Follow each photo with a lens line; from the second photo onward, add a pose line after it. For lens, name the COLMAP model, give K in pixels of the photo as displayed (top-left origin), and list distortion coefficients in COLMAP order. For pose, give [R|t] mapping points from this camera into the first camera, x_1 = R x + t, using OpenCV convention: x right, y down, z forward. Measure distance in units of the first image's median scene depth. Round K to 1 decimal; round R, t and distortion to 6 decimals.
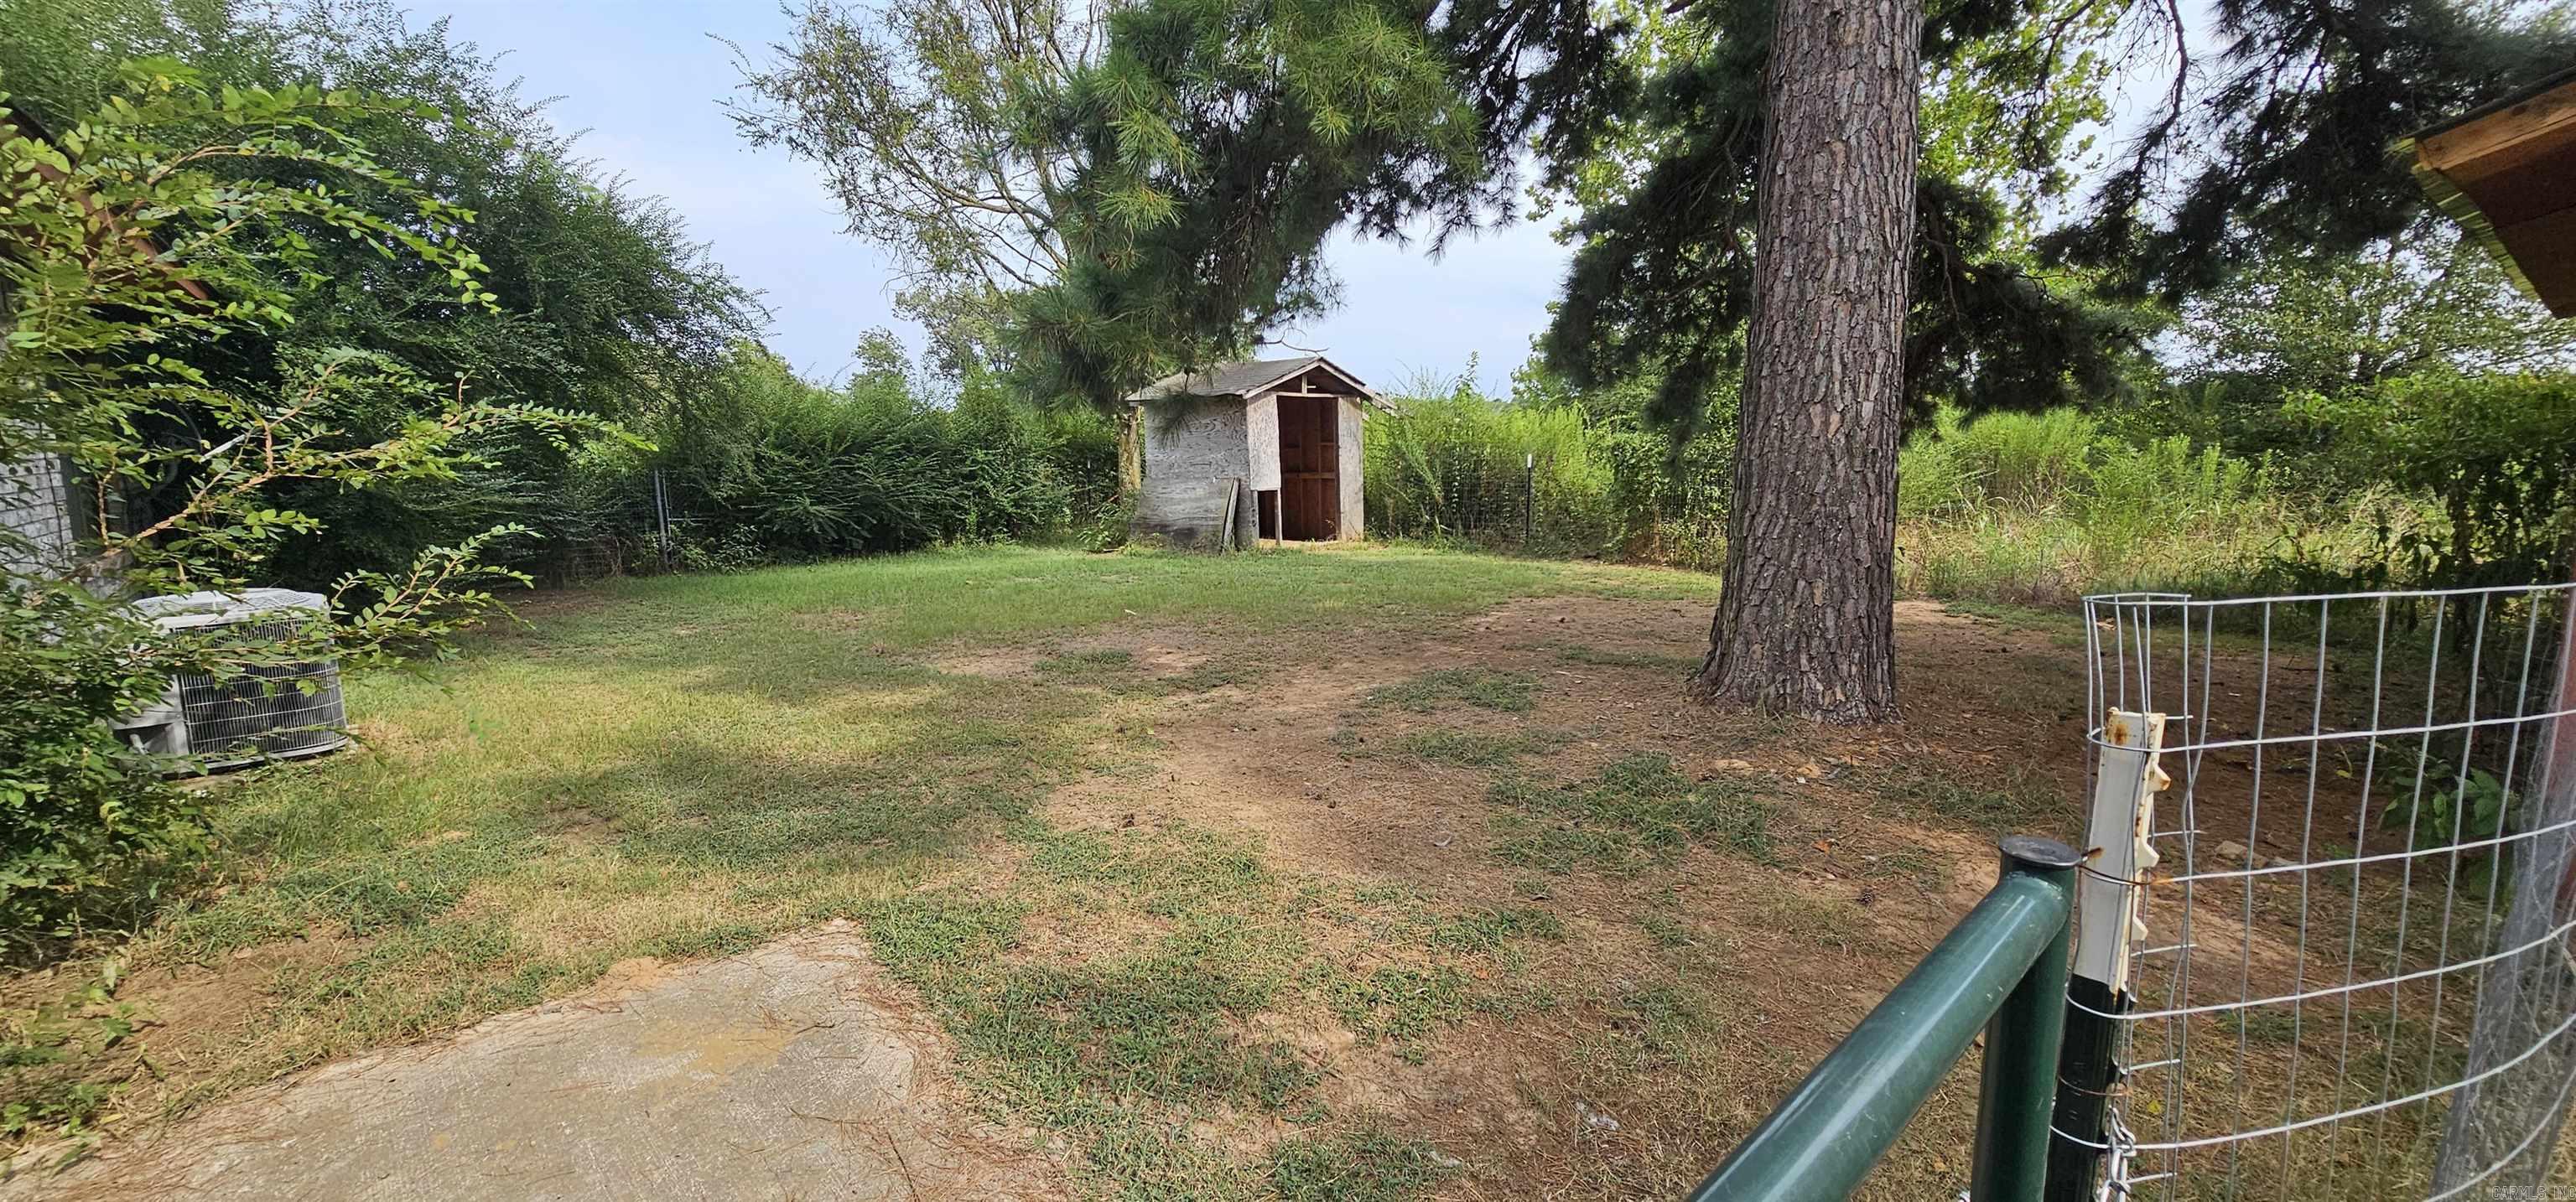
lens RADIAL K [[1064.7, 0, 1283.3], [0, 1064.7, 594.2], [0, 0, 1]] dist [-0.000339, -0.000272]
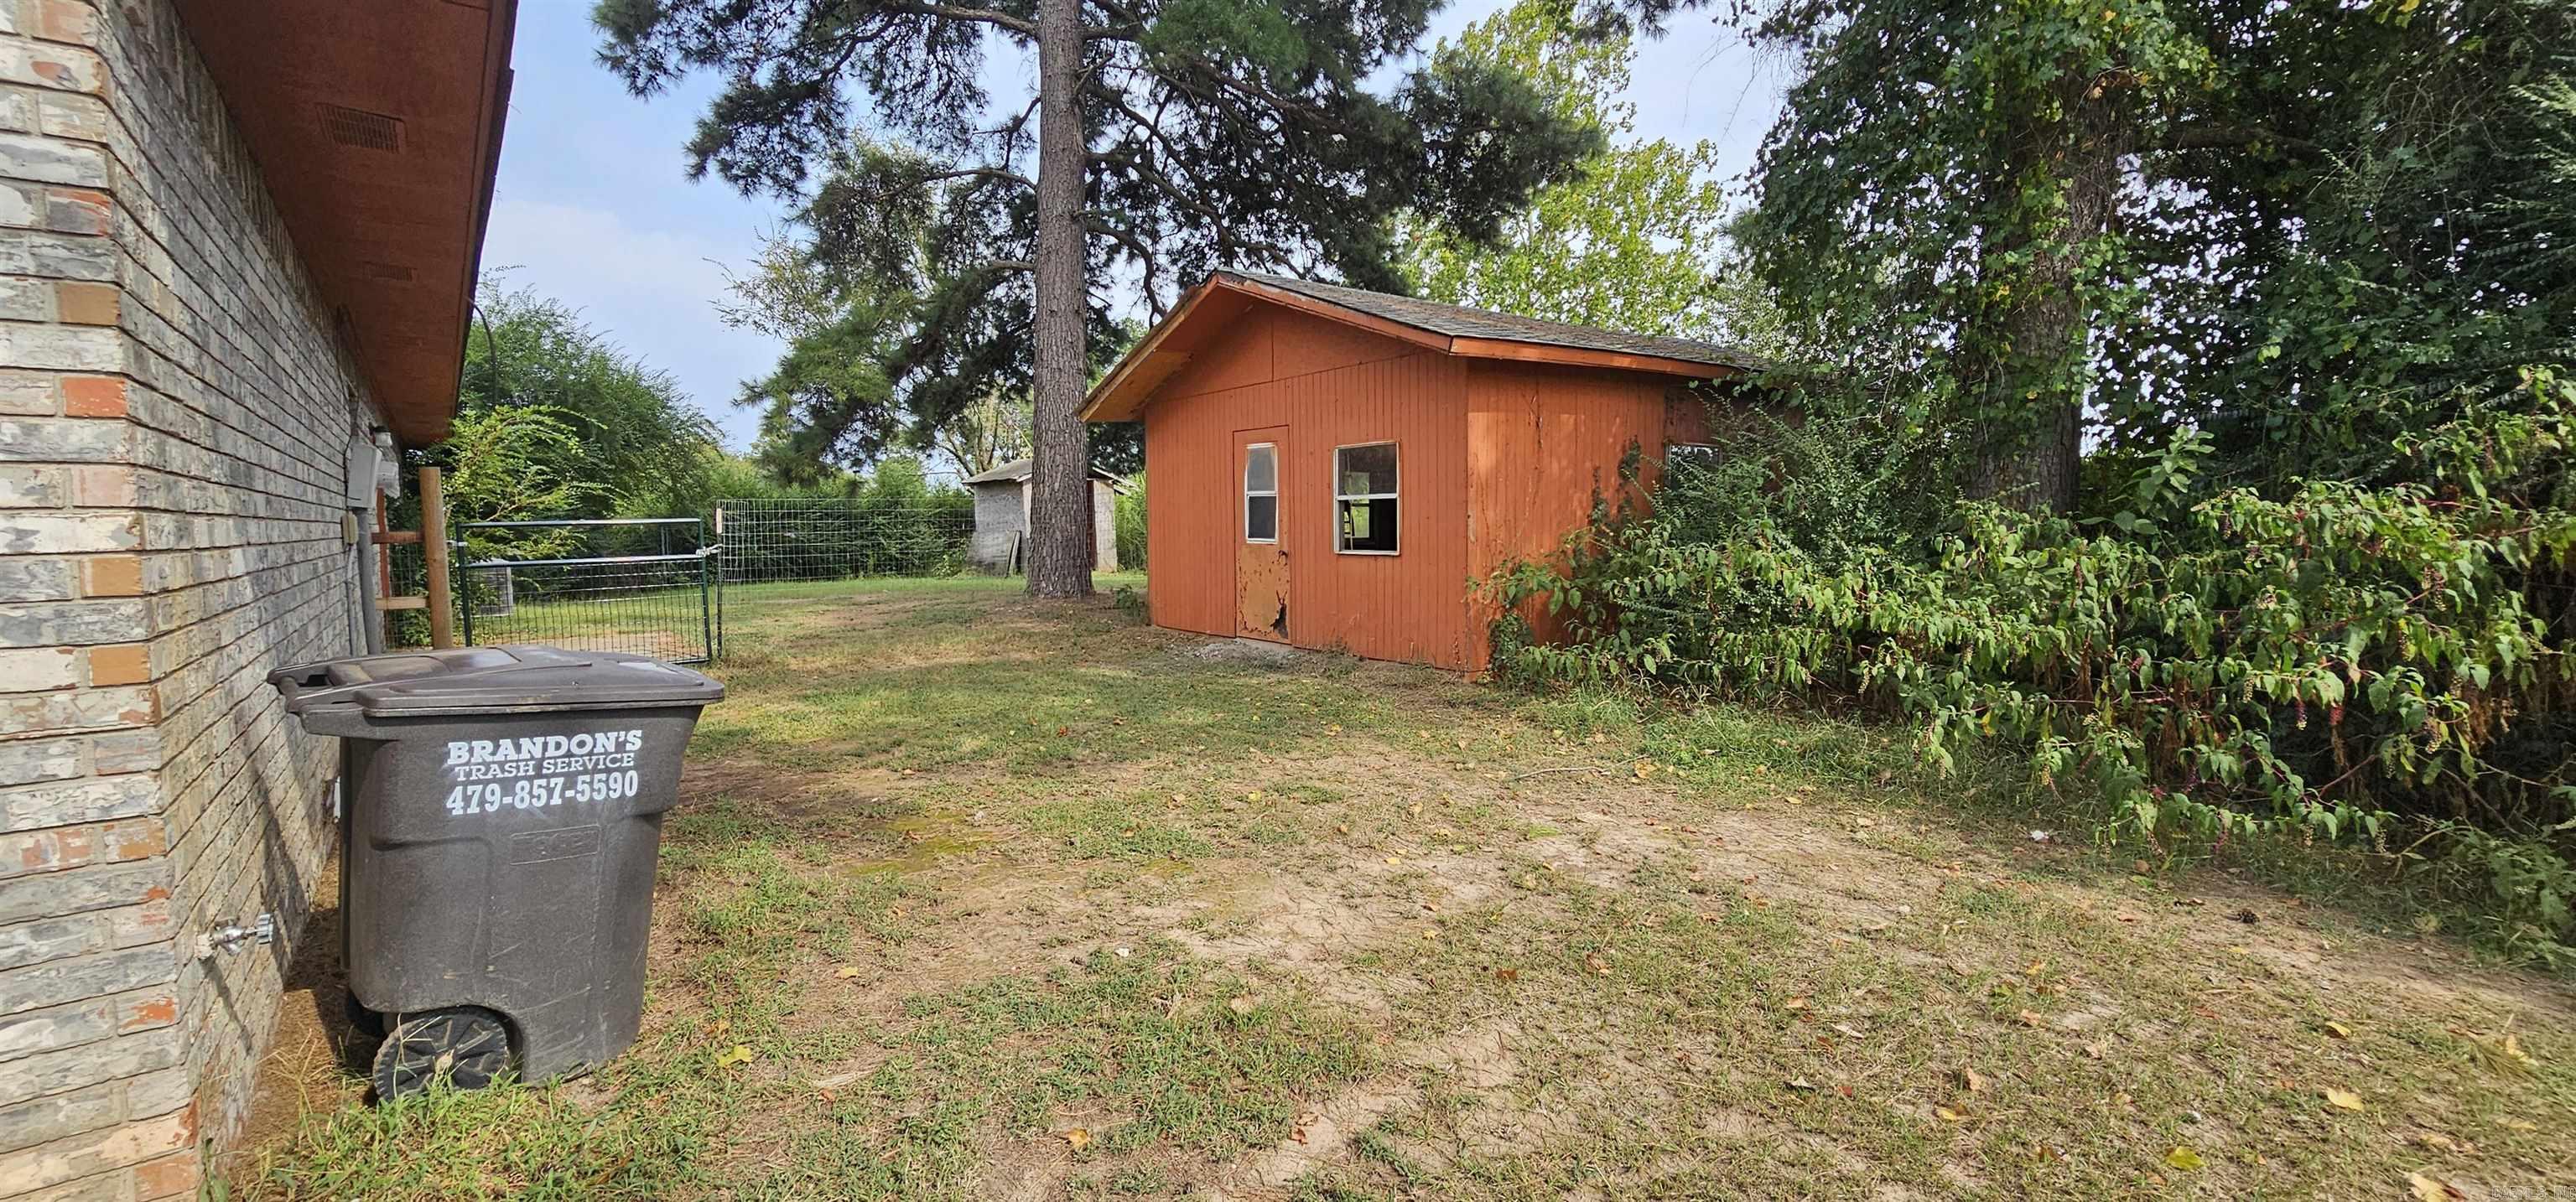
lens RADIAL K [[1064.7, 0, 1283.3], [0, 1064.7, 594.2], [0, 0, 1]] dist [-0.000339, -0.000272]
pose [[0.999471, -0.004791, -0.032161, 0.382203], [0.002382, 0.997216, -0.074529, 0.100839], [0.032428, 0.074413, 0.996700, -0.539910]]
